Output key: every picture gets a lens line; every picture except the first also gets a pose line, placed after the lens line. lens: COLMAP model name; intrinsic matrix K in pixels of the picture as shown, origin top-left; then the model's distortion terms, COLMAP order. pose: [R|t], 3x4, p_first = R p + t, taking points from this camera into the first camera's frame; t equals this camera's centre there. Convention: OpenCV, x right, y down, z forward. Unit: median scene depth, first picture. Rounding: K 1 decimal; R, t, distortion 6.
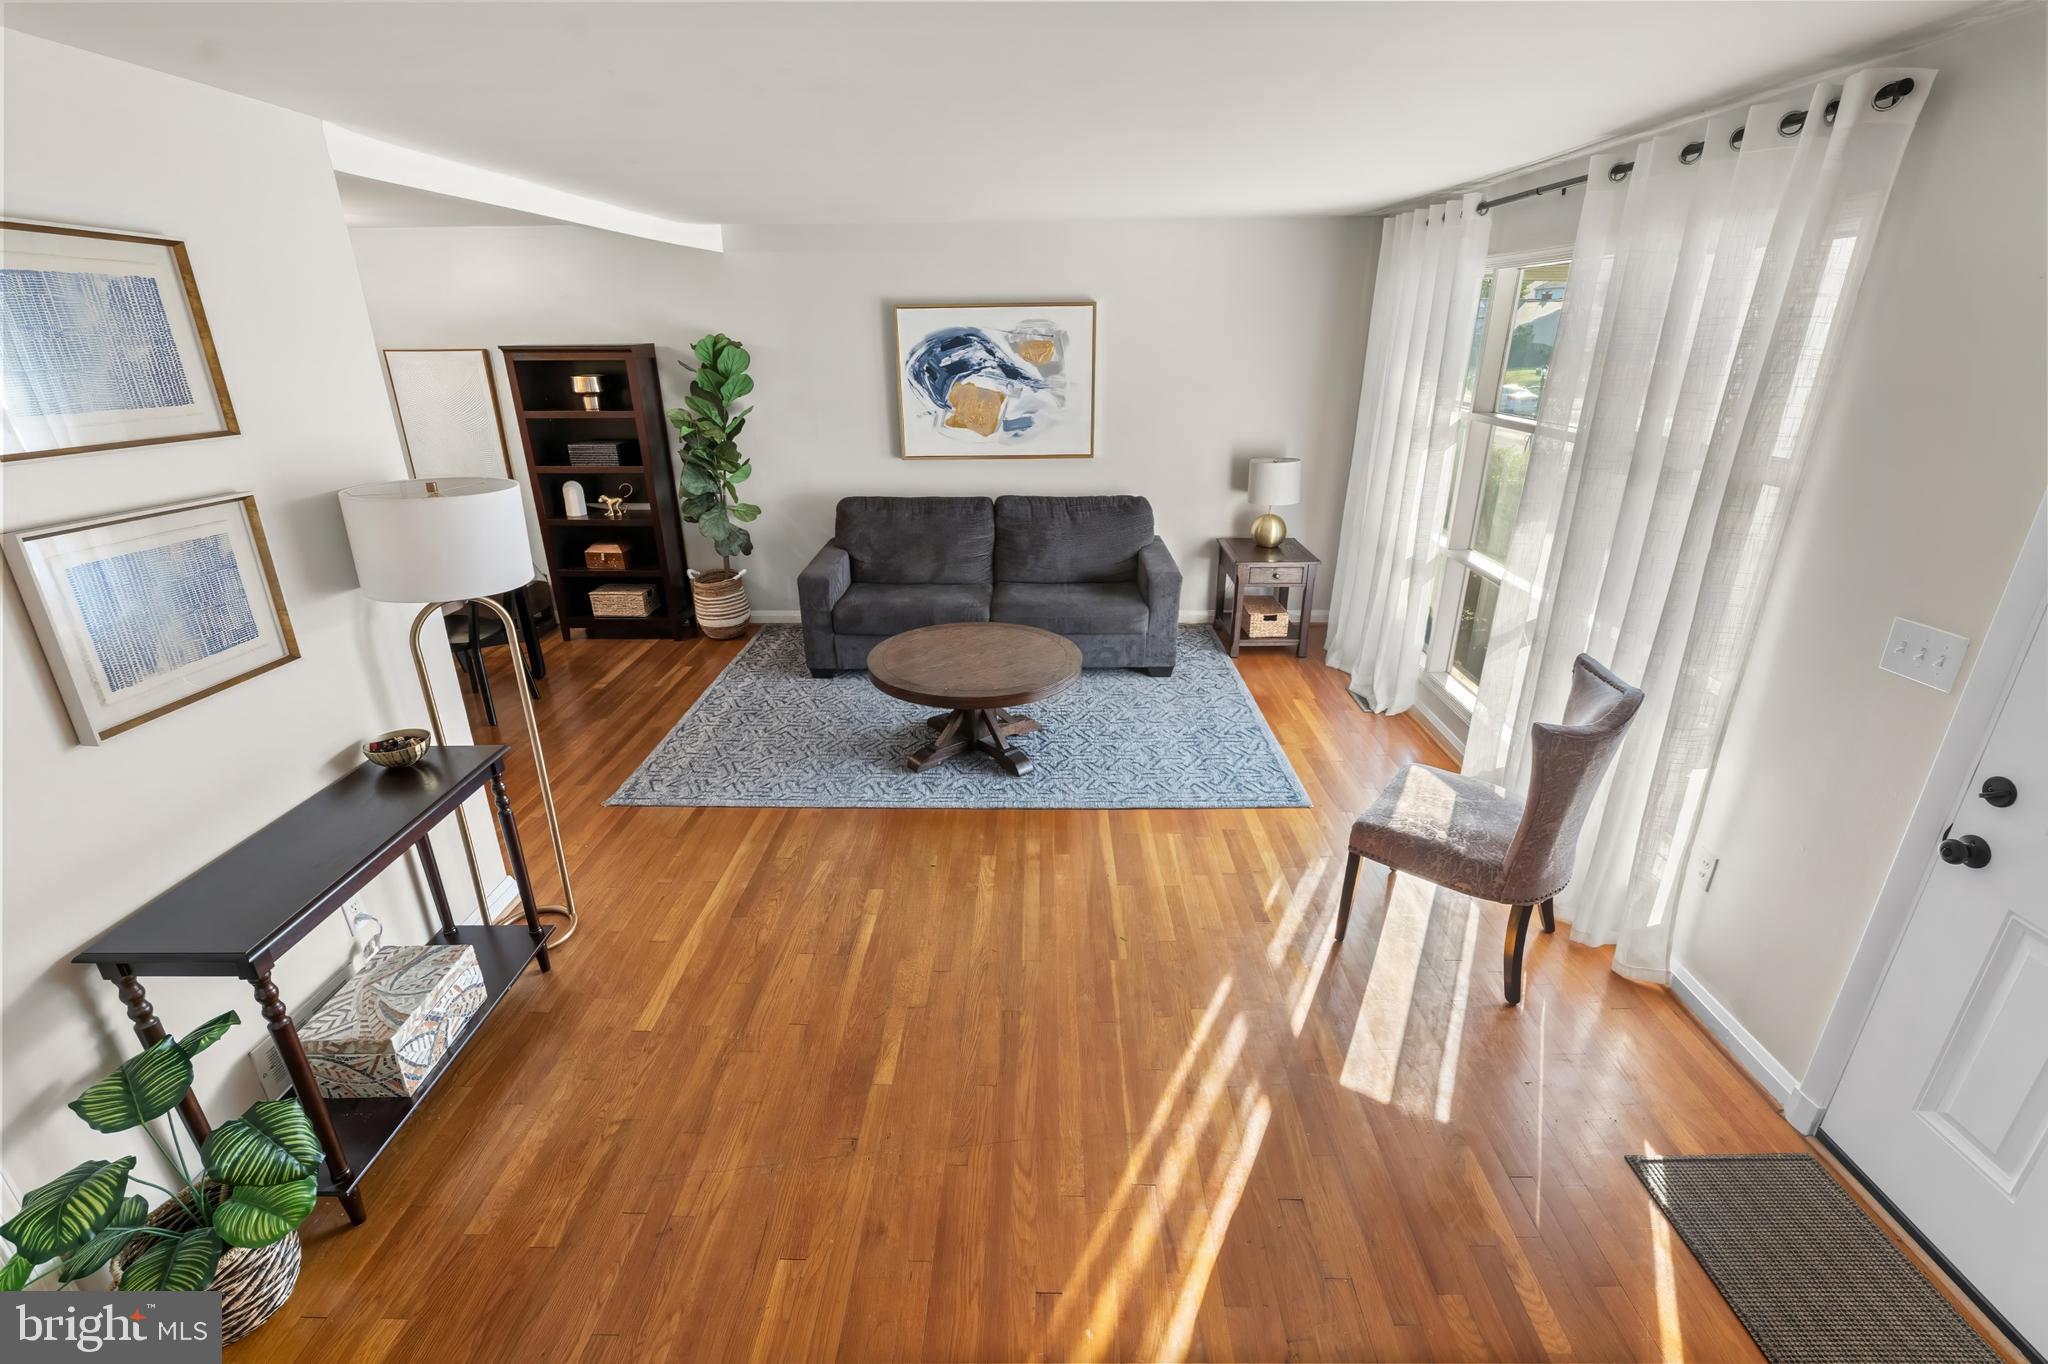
lens RADIAL K [[901.6, 0, 1024.0], [0, 901.6, 682.0], [0, 0, 1]] dist [0.000131, 0.000157]
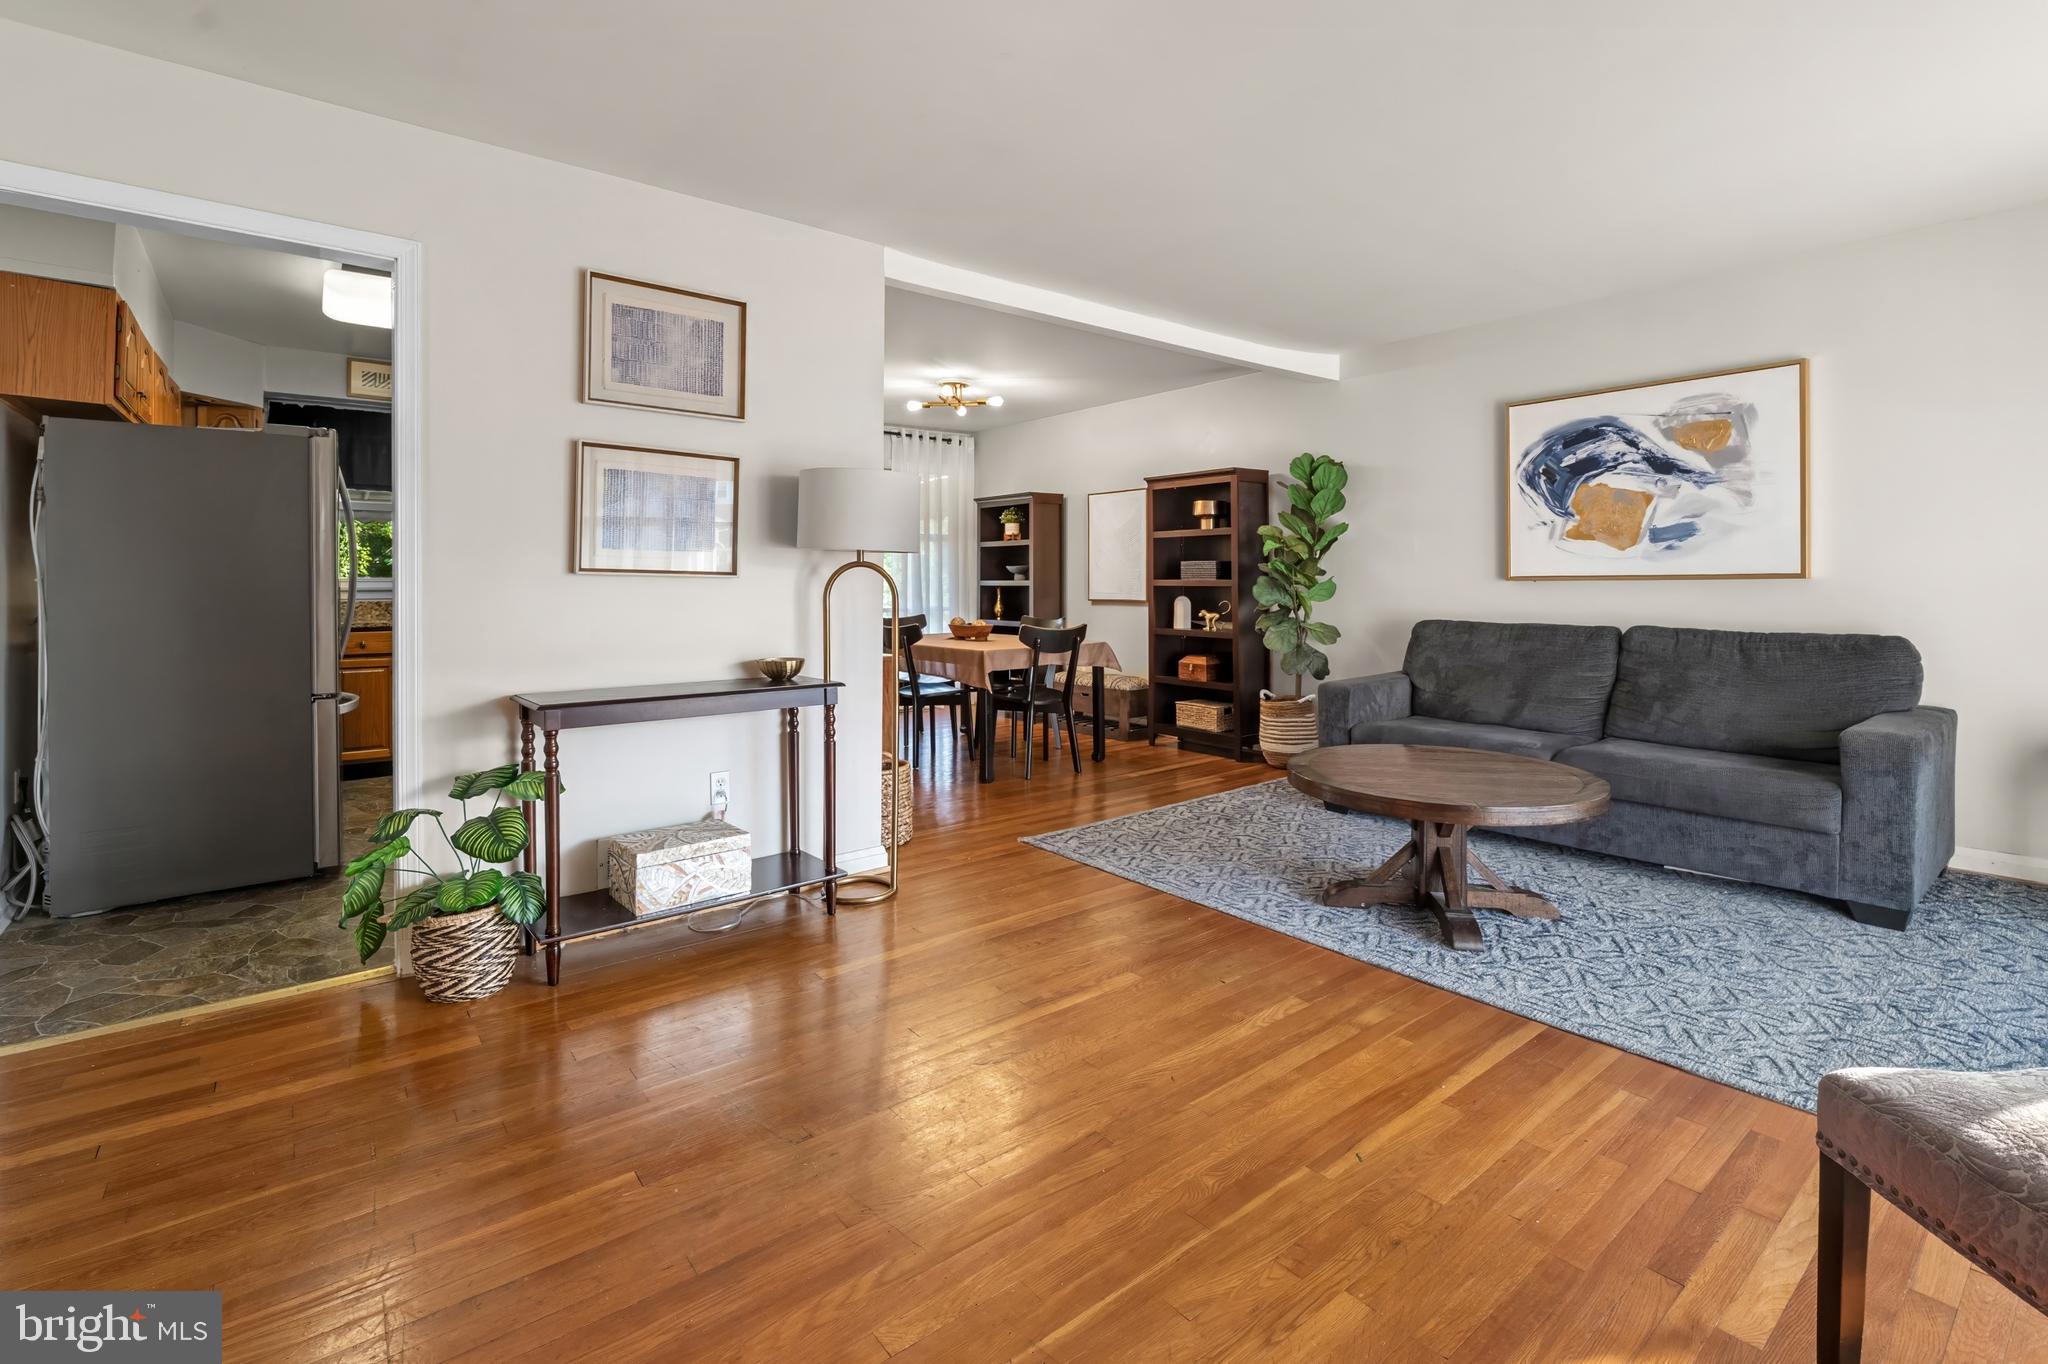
lens RADIAL K [[942.1, 0, 1021.8], [0, 942.1, 585.3], [0, 0, 1]] dist [0.000183, 0.000481]
pose [[0.642143, 0.010708, -0.766510, 0.244306], [-0.288197, 0.929922, -0.228446, 0.080078], [0.710348, 0.367601, 0.600229, 0.190663]]
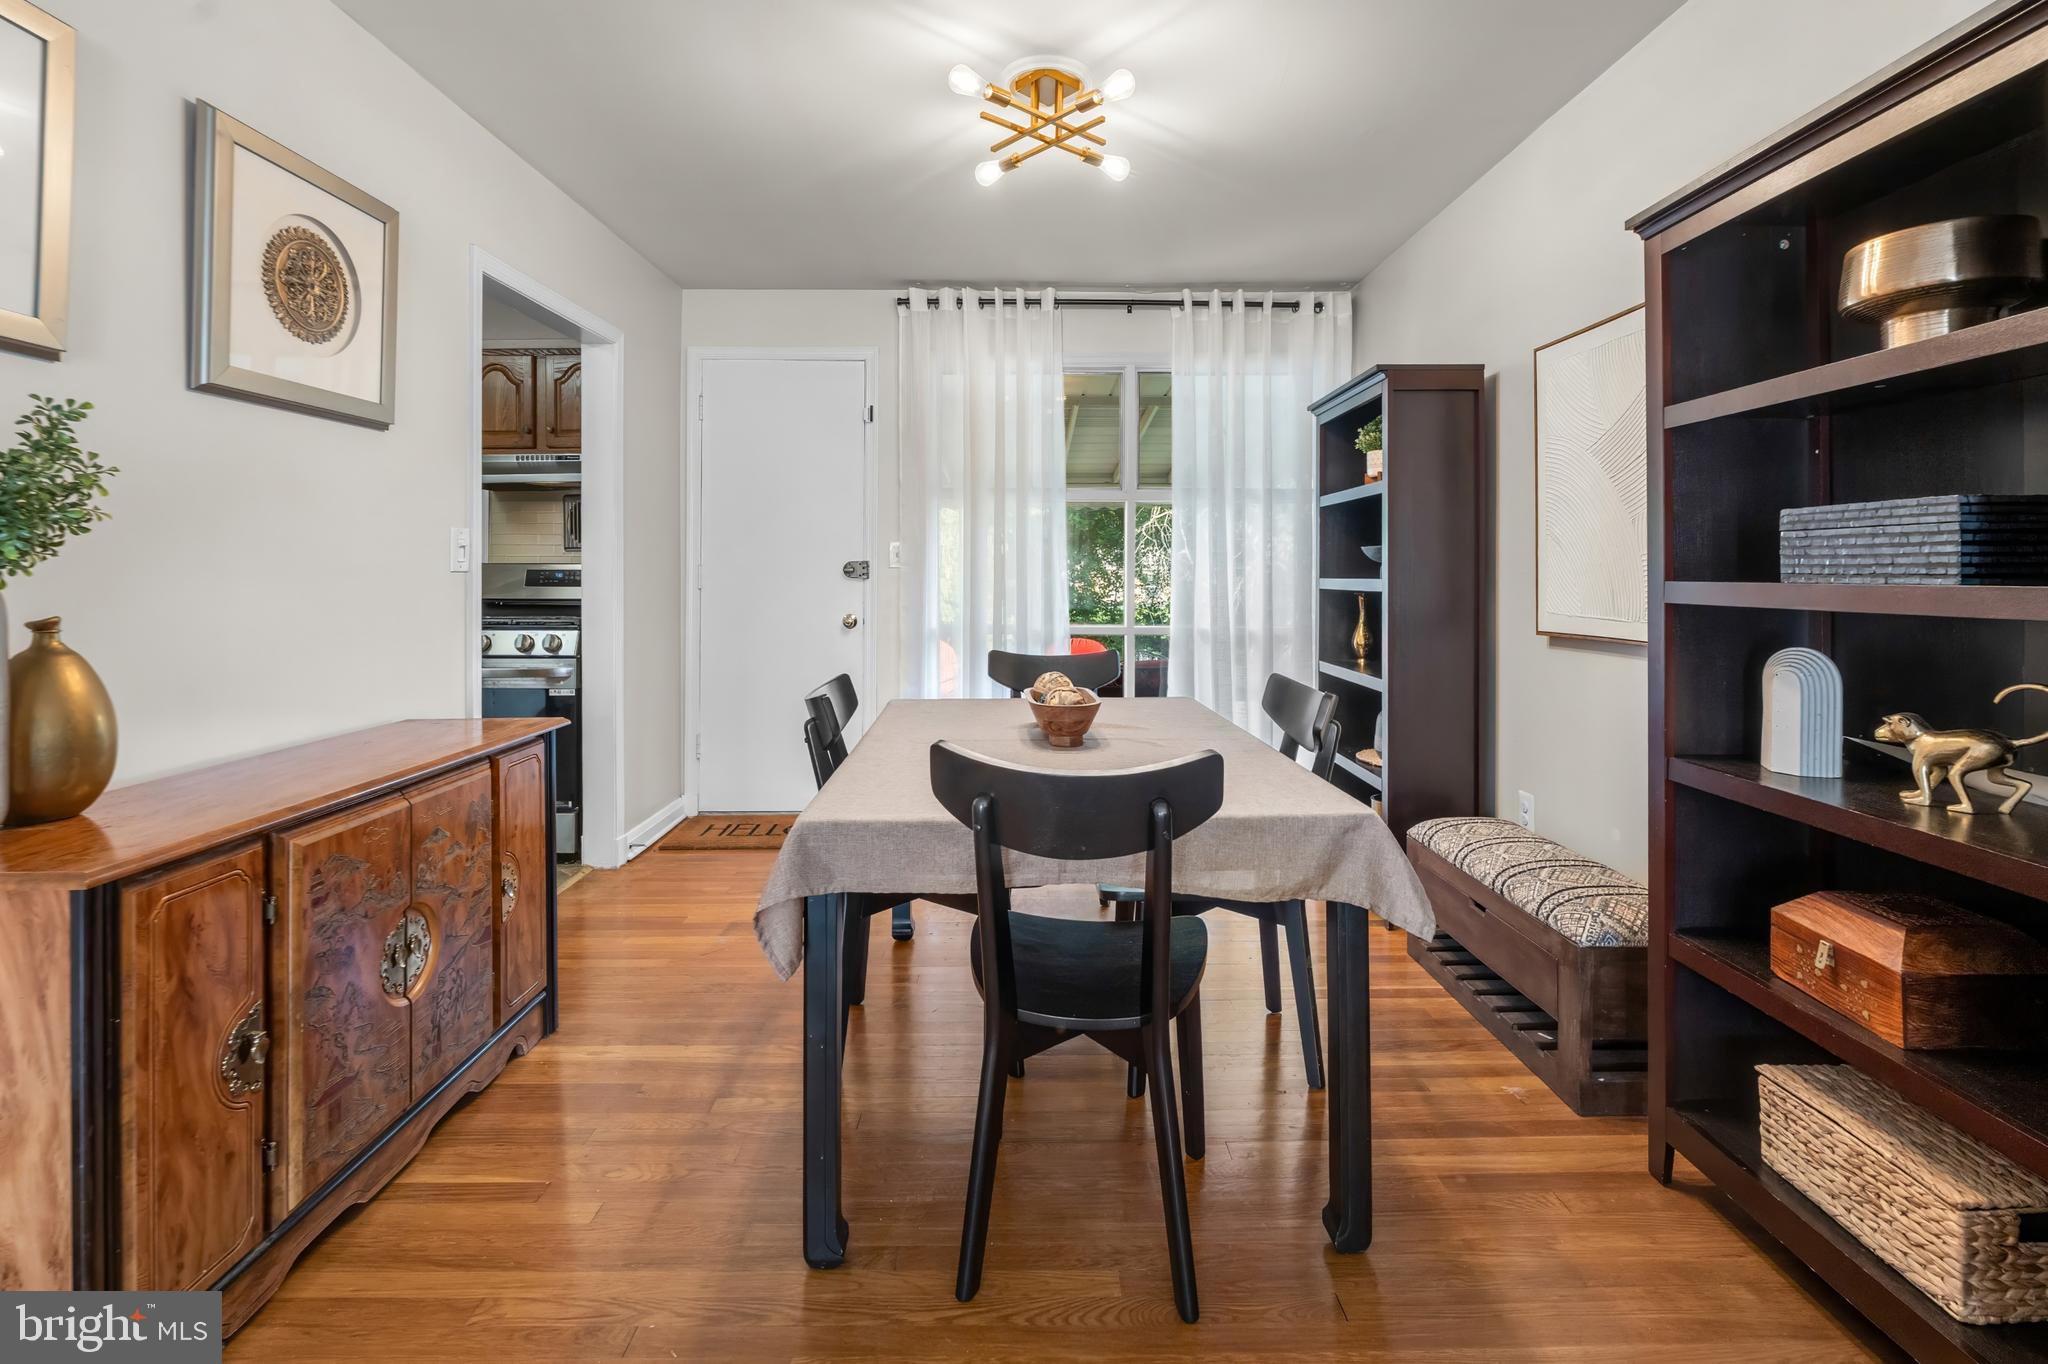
lens RADIAL K [[924.8, 0, 1024.4], [0, 924.8, 572.4], [0, 0, 1]] dist [-0.001520, -0.000242]
pose [[0.017281, 0.006928, -0.999827, -0.236259], [-0.371689, 0.928357, 0.000009, -0.161983], [0.928196, 0.371625, 0.018618, 0.795523]]
